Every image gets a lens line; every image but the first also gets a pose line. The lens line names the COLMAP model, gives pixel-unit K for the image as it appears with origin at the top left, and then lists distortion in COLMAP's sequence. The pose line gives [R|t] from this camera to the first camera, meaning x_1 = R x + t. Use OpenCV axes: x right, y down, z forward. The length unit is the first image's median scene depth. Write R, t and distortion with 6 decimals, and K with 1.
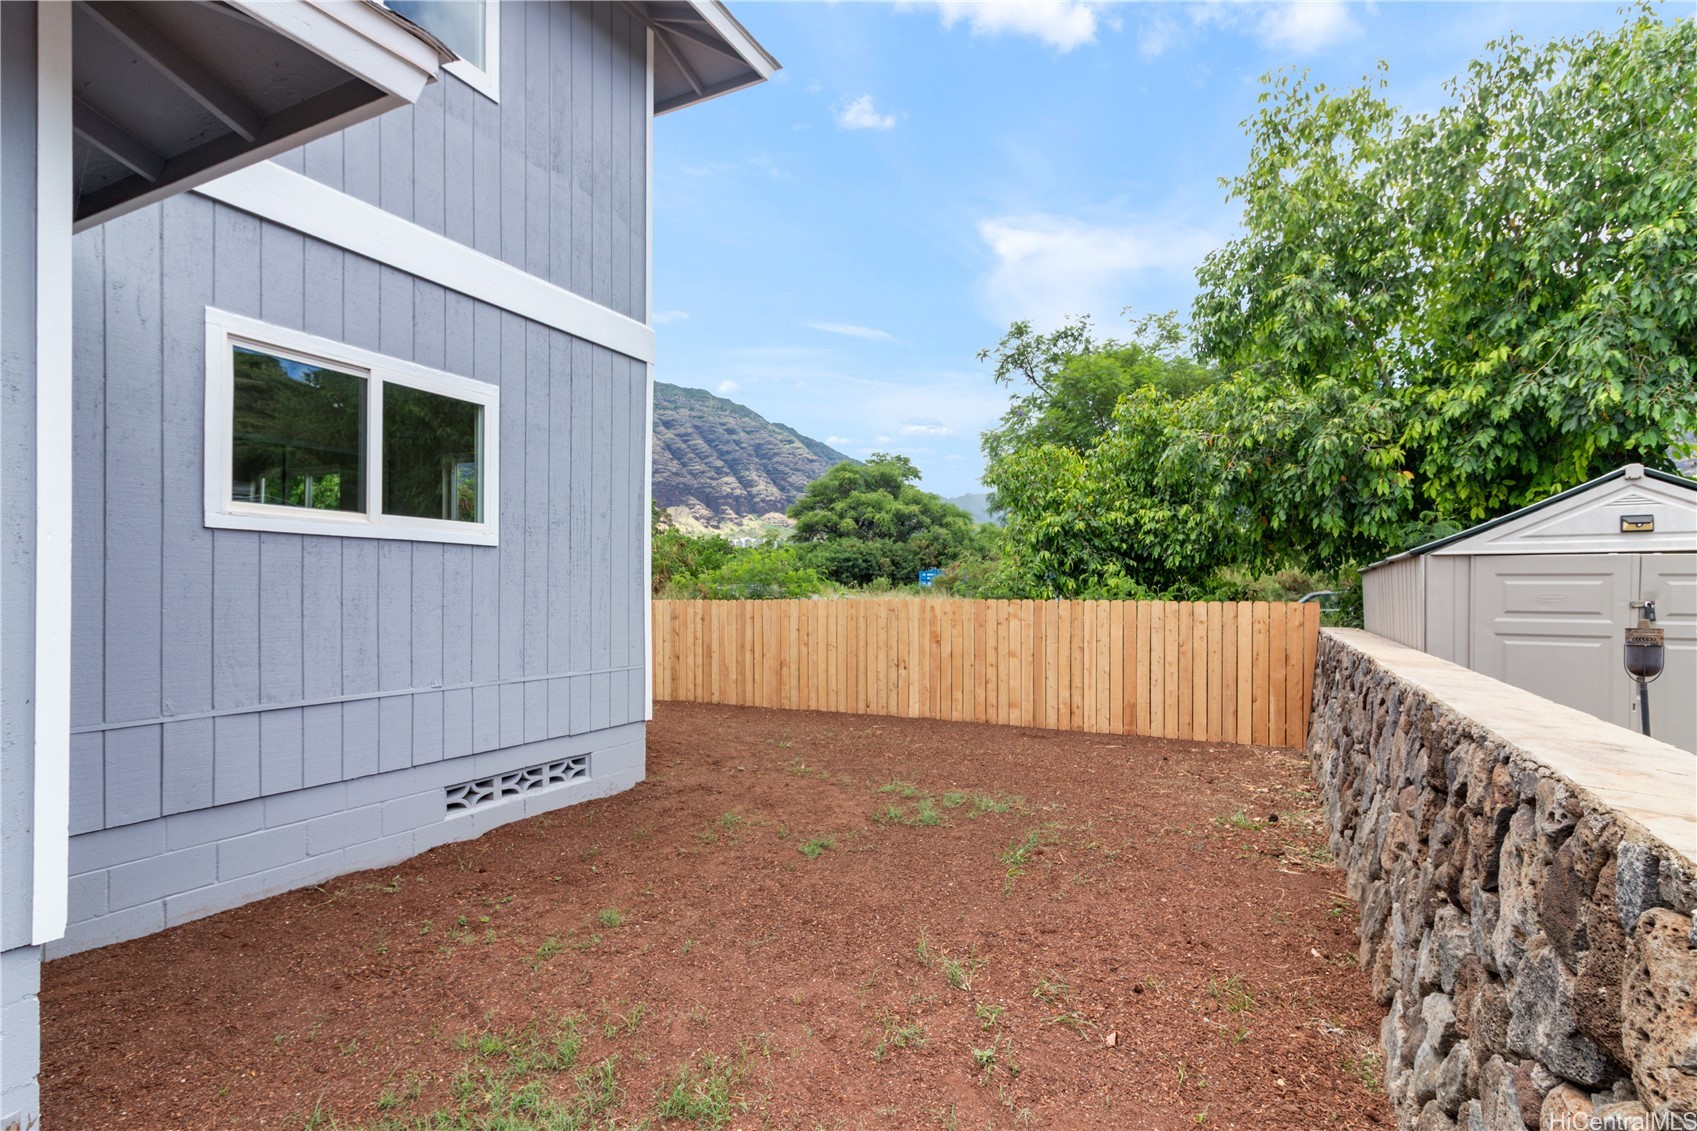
lens RADIAL K [[769.4, 0, 858.1], [0, 769.4, 581.1], [0, 0, 1]] dist [0.004641, 0.000892]
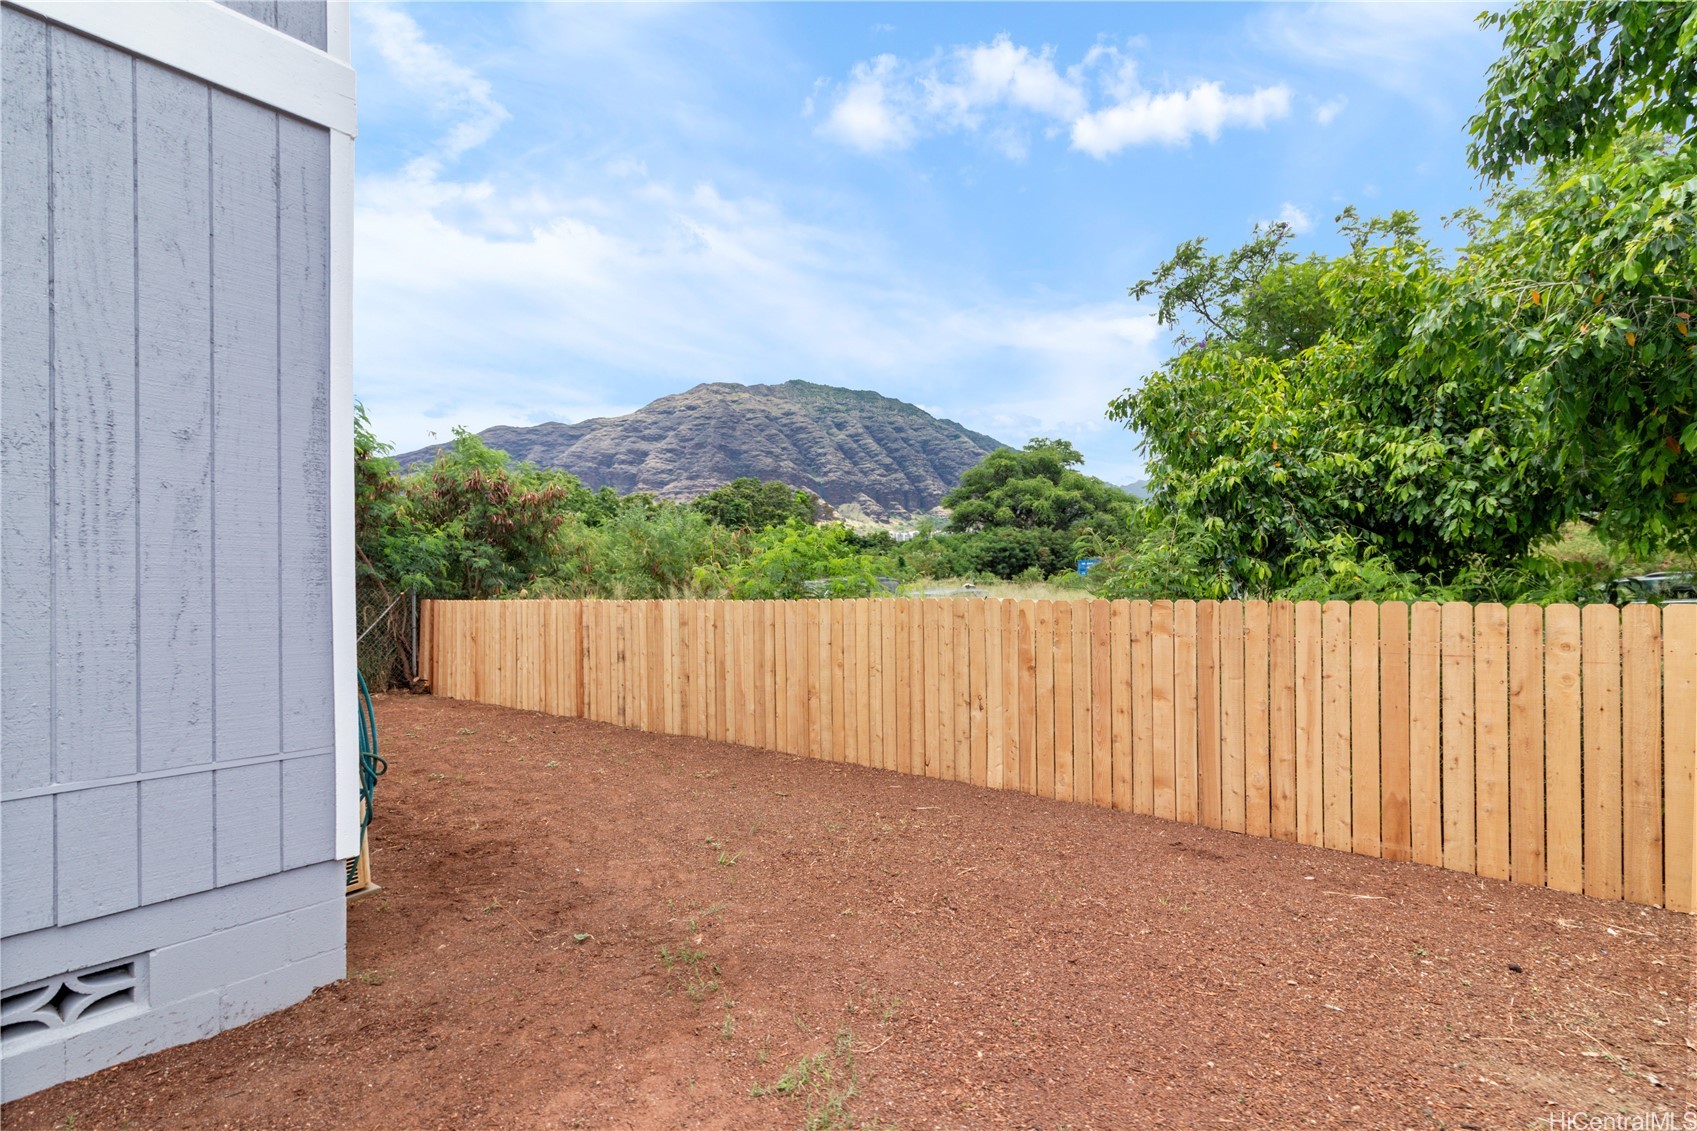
lens RADIAL K [[769.4, 0, 856.3], [0, 769.4, 579.1], [0, 0, 1]] dist [0.004641, 0.000892]
pose [[0.978031, -0.011841, -0.208123, 0.086652], [0.013481, 0.999888, 0.006461, 0.001840], [0.208023, -0.009125, 0.978081, 0.335619]]
